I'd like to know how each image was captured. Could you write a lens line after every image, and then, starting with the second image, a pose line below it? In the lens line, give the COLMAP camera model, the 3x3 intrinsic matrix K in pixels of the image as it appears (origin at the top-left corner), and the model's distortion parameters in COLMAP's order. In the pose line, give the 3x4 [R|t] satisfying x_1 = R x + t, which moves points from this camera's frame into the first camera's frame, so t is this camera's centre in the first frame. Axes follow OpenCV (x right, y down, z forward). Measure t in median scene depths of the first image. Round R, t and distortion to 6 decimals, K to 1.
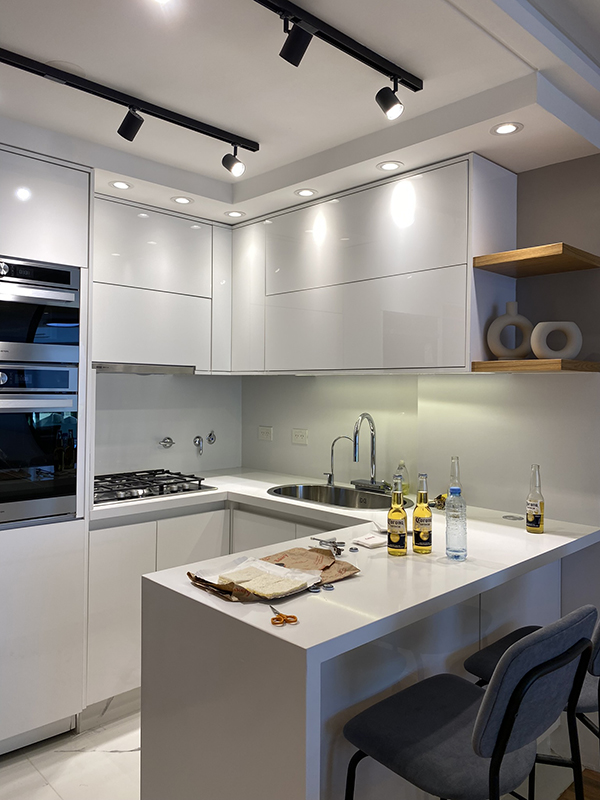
lens RADIAL K [[620.1, 0, 305.2], [0, 620.1, 385.5], [0, 0, 1]] dist [0.016804, -0.003004]
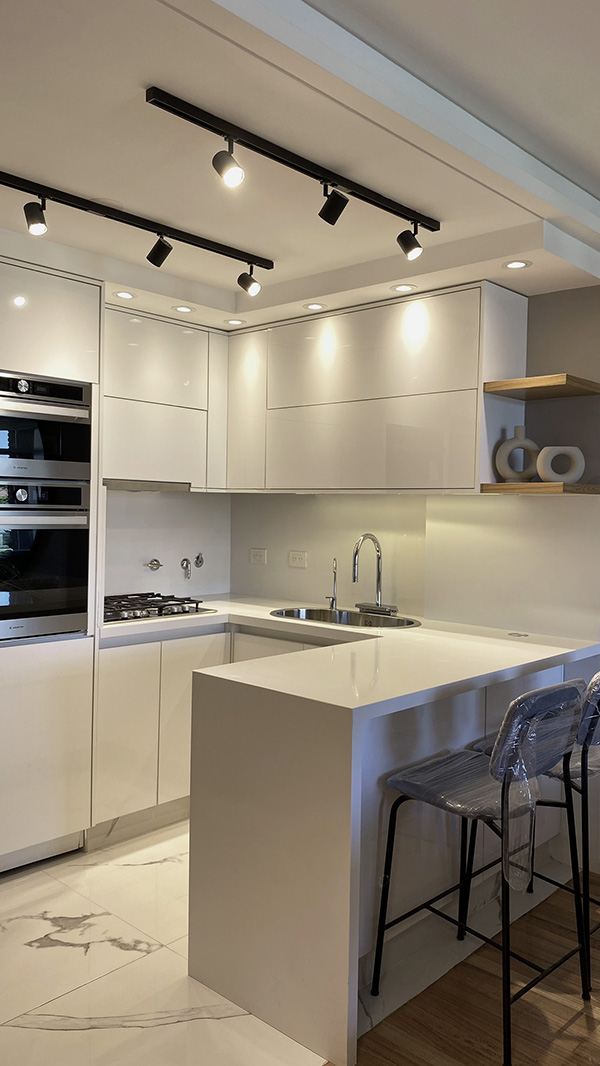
lens RADIAL K [[827.5, 0, 304.8], [0, 827.5, 523.0], [0, 0, 1]] dist [0.046554, -0.002422]
pose [[0.998458, 0.007891, 0.054956, -0.093643], [-0.009170, 0.999692, 0.023067, -0.001244], [-0.054757, -0.023535, 0.998222, -0.341257]]
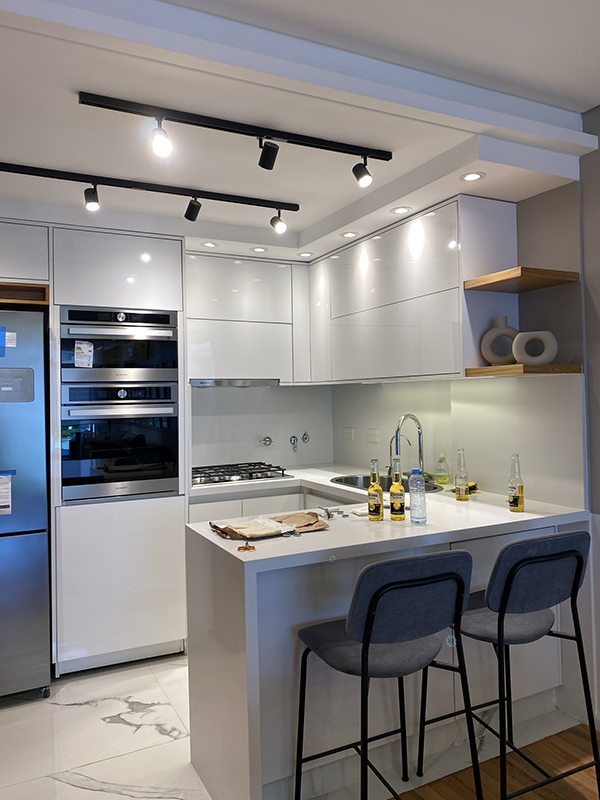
lens RADIAL K [[614.4, 0, 301.1], [0, 614.4, 389.2], [0, 0, 1]] dist [0.084460, -0.104850]
pose [[0.954645, -0.031054, -0.296124, 0.293859], [0.029211, 0.999517, -0.010648, 0.004531], [0.296311, 0.001515, 0.955090, -0.214494]]
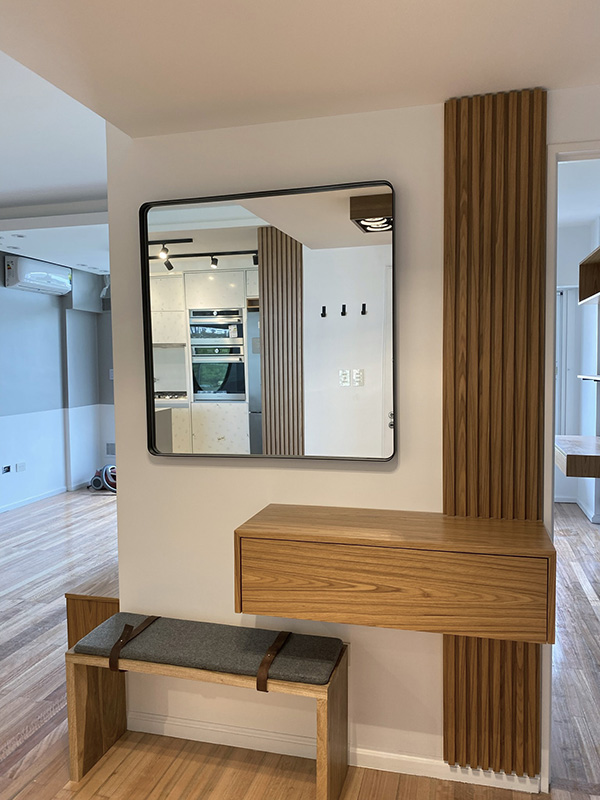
lens RADIAL K [[614.4, 0, 301.1], [0, 614.4, 389.2], [0, 0, 1]] dist [0.084460, -0.104850]
pose [[0.512637, 0.027518, -0.858165, 1.989781], [0.015642, 0.999021, 0.041379, 0.050074], [0.858463, -0.034636, 0.511704, -0.132769]]
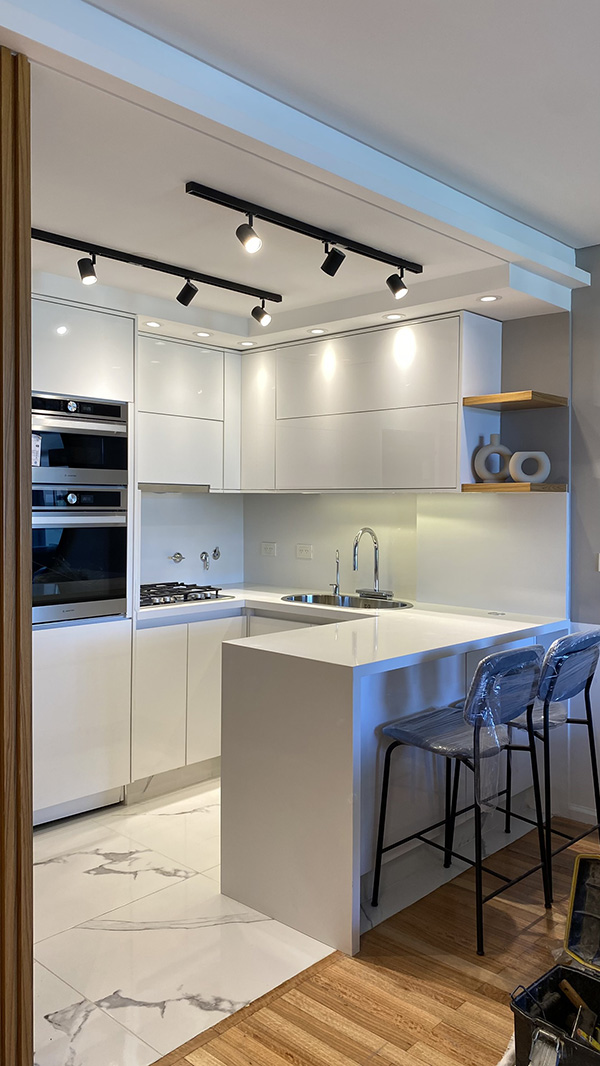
lens RADIAL K [[825.4, 0, 297.8], [0, 825.4, 515.2], [0, 0, 1]] dist [0.096537, -0.075222]
pose [[0.999018, -0.003354, 0.044183, -0.113861], [0.002495, 0.999807, 0.019473, -0.008710], [-0.044240, -0.019343, 0.998834, -0.557496]]
